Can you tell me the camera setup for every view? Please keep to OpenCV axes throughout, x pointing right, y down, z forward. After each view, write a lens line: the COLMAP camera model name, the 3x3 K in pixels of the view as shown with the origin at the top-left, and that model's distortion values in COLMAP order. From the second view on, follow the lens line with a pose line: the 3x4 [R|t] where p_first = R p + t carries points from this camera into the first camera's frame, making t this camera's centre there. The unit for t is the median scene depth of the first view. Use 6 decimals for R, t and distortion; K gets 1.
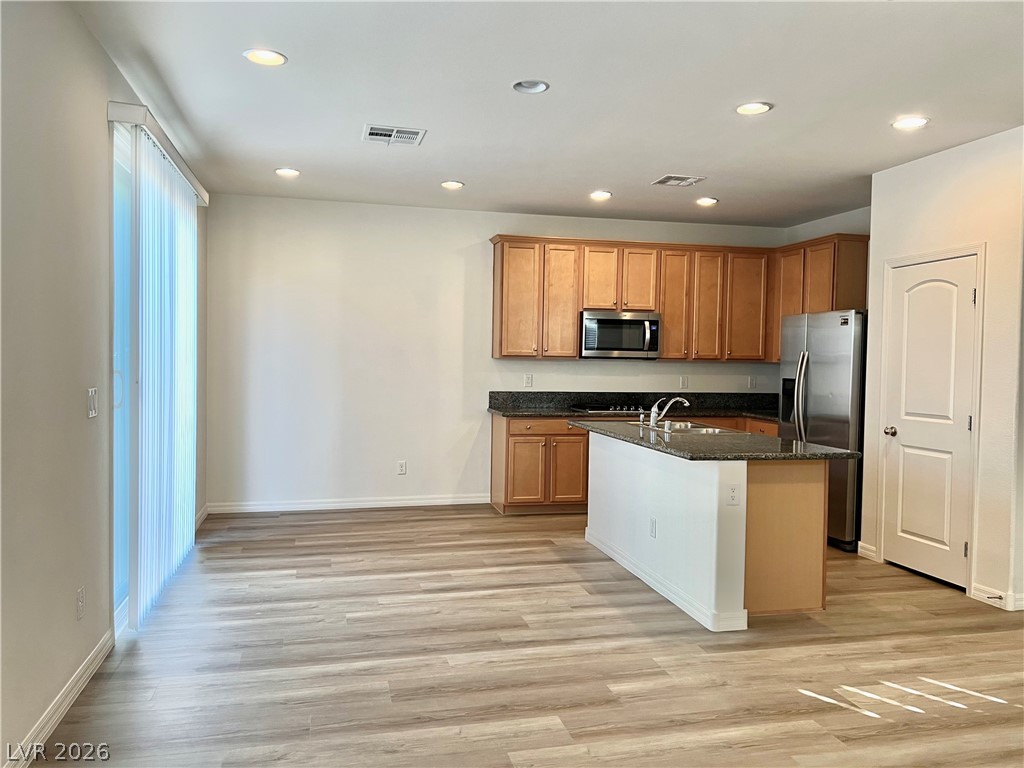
lens RADIAL K [[780.0, 0, 512.0], [0, 780.0, 384.0], [0, 0, 1]] dist [0.009640, -0.002962]
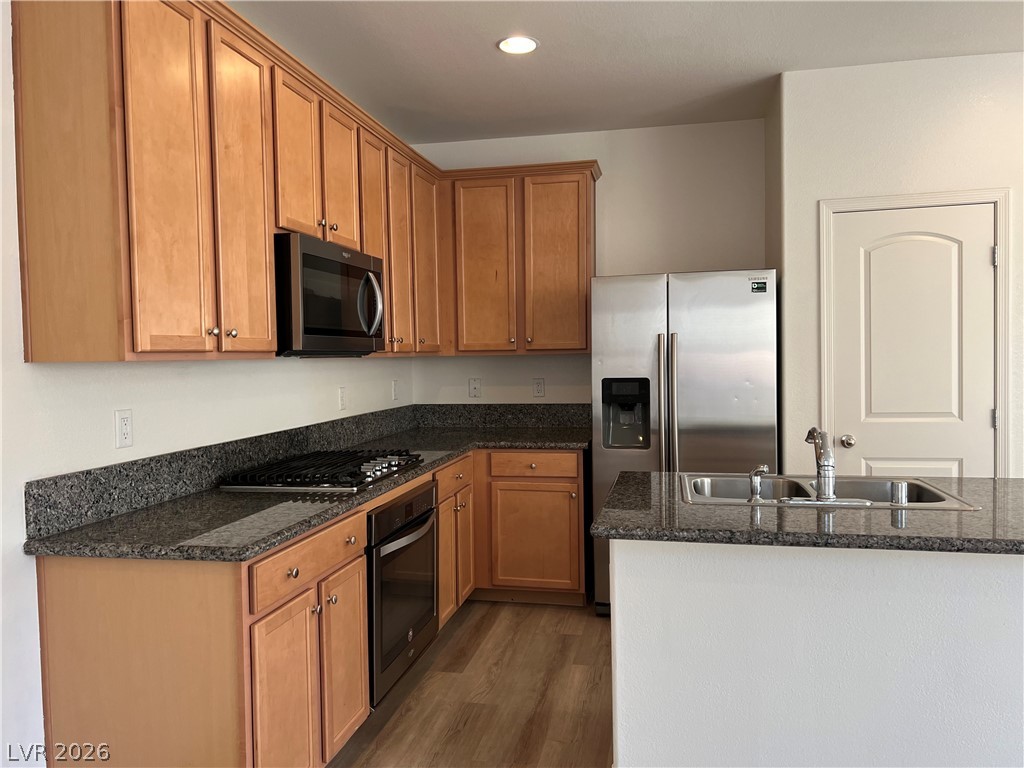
lens RADIAL K [[752.2, 0, 512.0], [0, 752.2, 384.0], [0, 0, 1]] dist [0.002713, -0.000008]
pose [[0.427005, -0.057819, 0.902399, -0.213776], [0.057255, 0.997680, 0.036831, -0.027989], [-0.902435, 0.035940, 0.429325, 0.785041]]
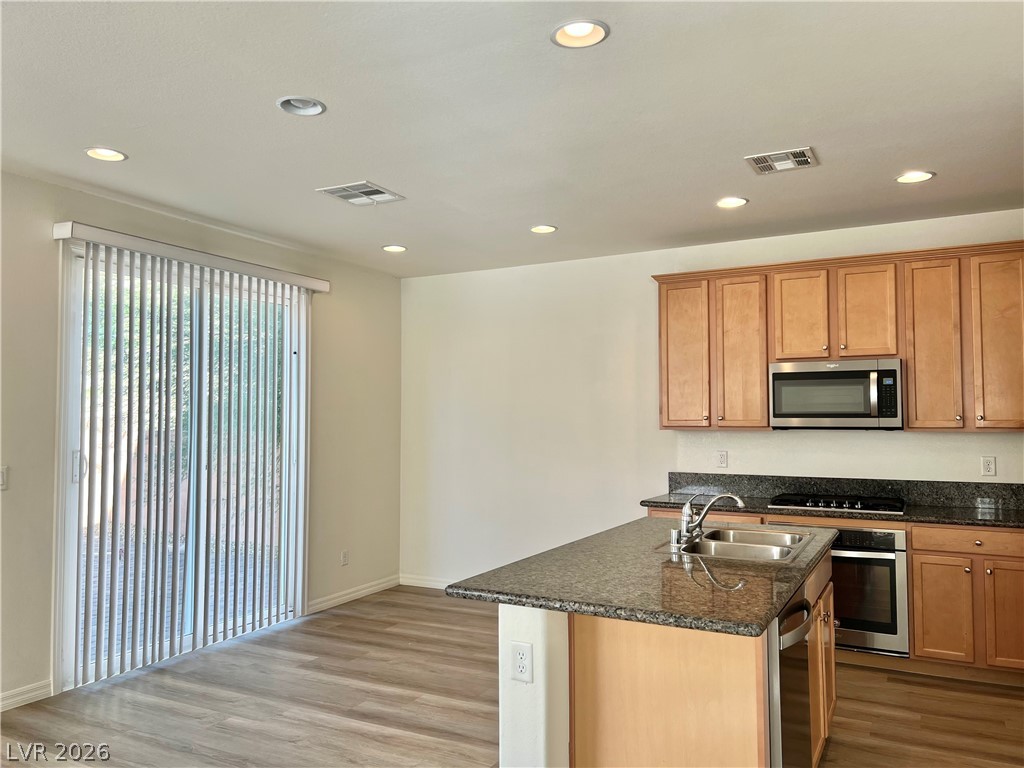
lens RADIAL K [[780.0, 0, 512.0], [0, 780.0, 384.0], [0, 0, 1]] dist [0.009640, -0.002962]
pose [[0.749874, -0.046117, -0.659971, 0.405894], [-0.016859, 0.995911, -0.088748, -0.007224], [0.661366, 0.077677, 0.746030, 0.327084]]
